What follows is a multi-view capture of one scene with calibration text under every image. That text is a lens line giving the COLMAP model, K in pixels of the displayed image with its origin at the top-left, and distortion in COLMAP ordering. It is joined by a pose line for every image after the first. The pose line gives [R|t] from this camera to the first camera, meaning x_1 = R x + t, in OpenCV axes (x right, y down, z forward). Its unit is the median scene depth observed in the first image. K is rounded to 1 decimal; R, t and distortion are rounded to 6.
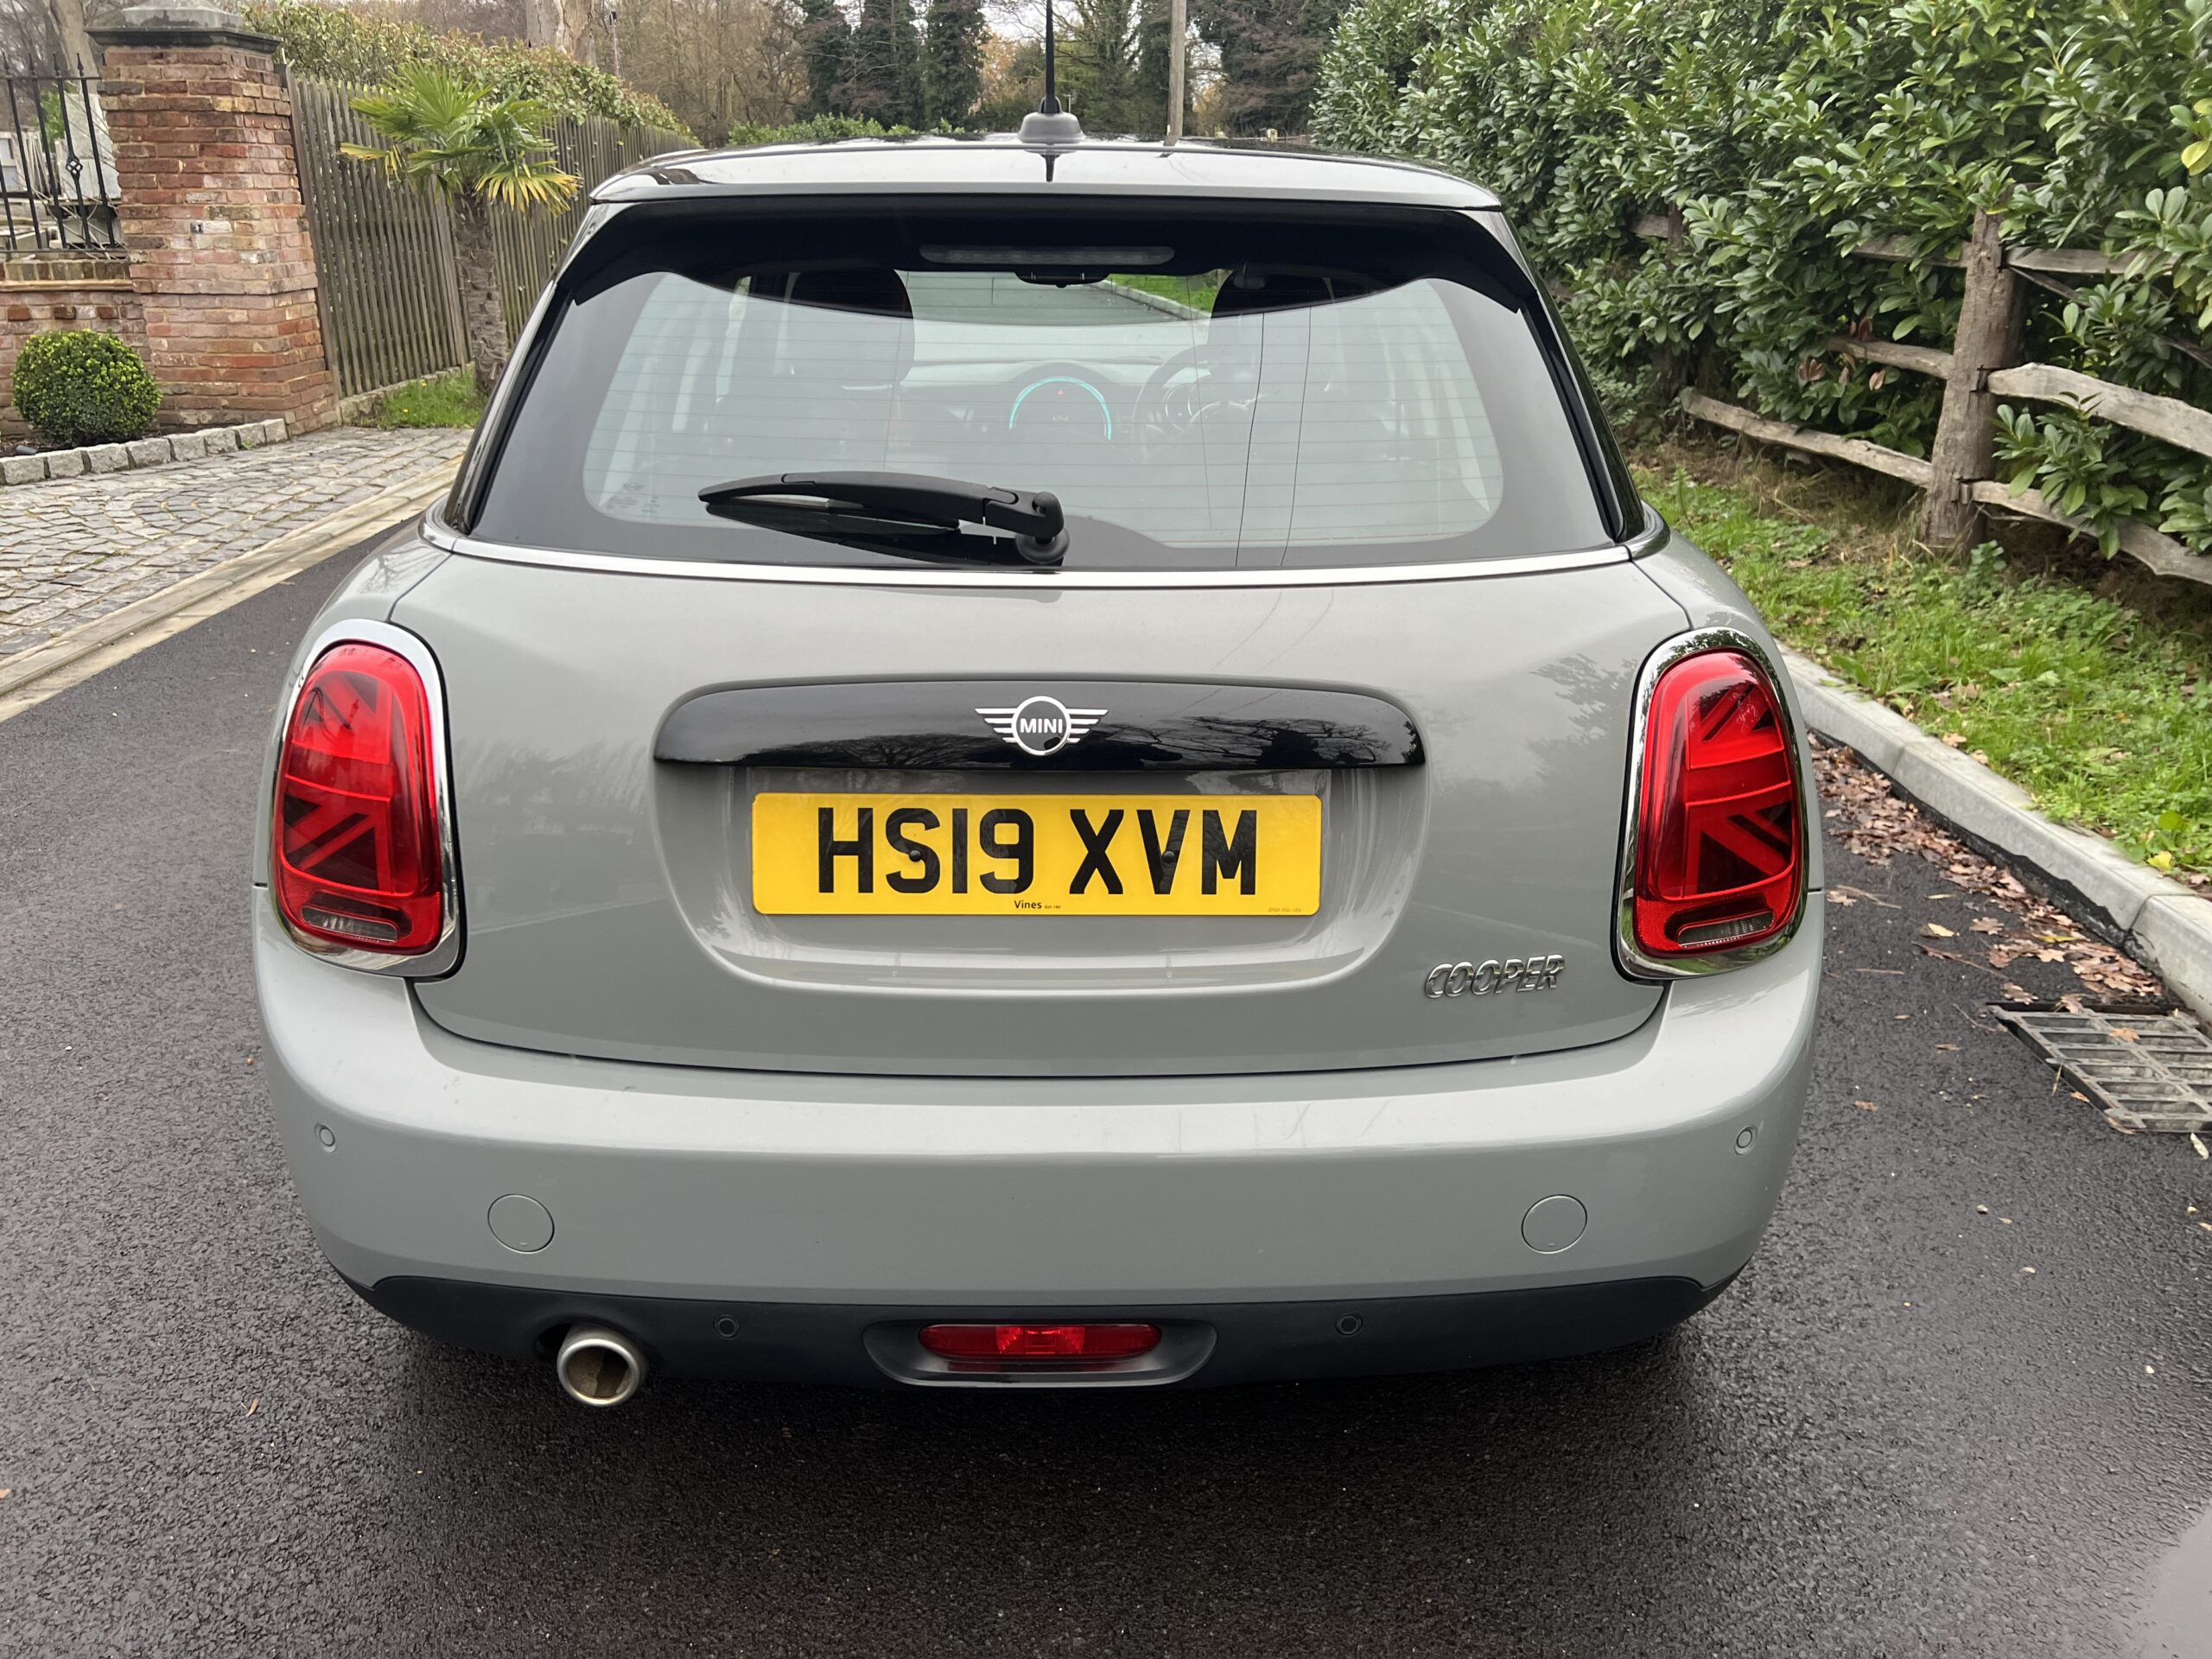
lens RADIAL K [[1595.1, 0, 1105.5], [0, 1595.1, 815.7], [0, 0, 1]] dist [0.049094, -0.046363]
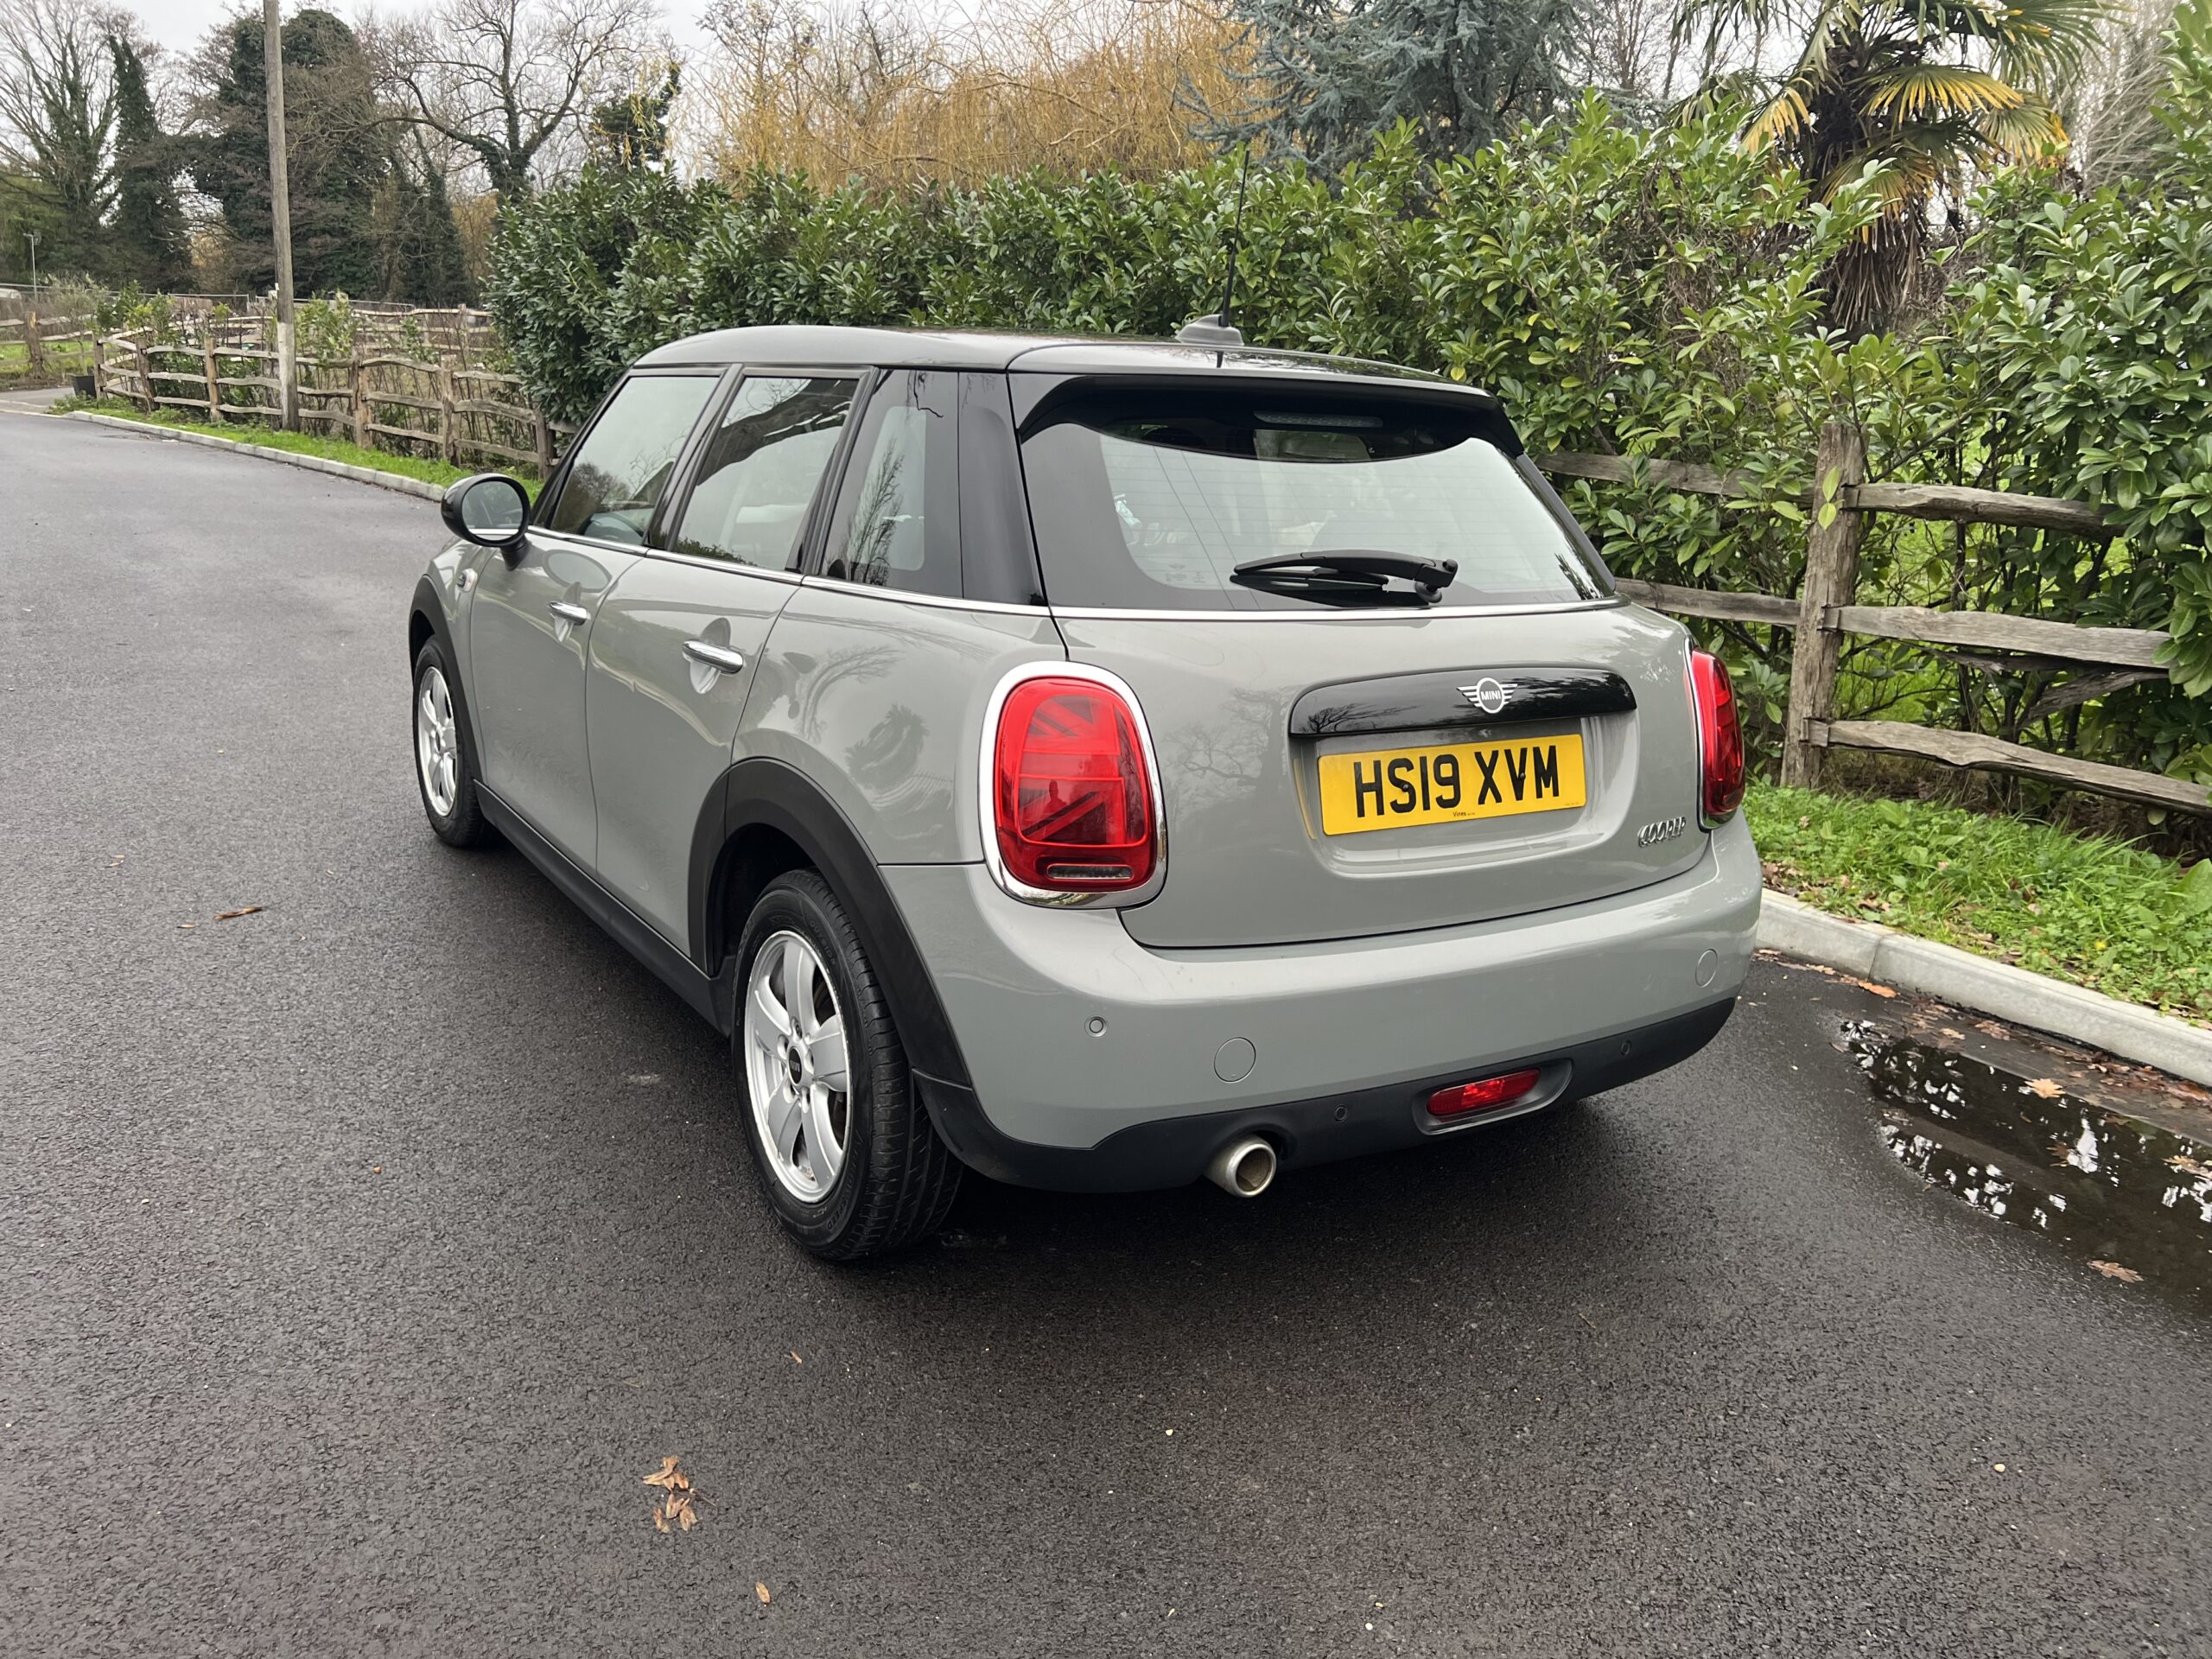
lens RADIAL K [[1595.1, 0, 1093.4], [0, 1595.1, 838.5], [0, 0, 1]] dist [0.049094, -0.046363]
pose [[0.861958, -0.096351, 0.497739, -1.172400], [0.140099, 0.988813, -0.051205, 0.111520], [-0.487237, 0.113870, 0.865814, -0.211520]]
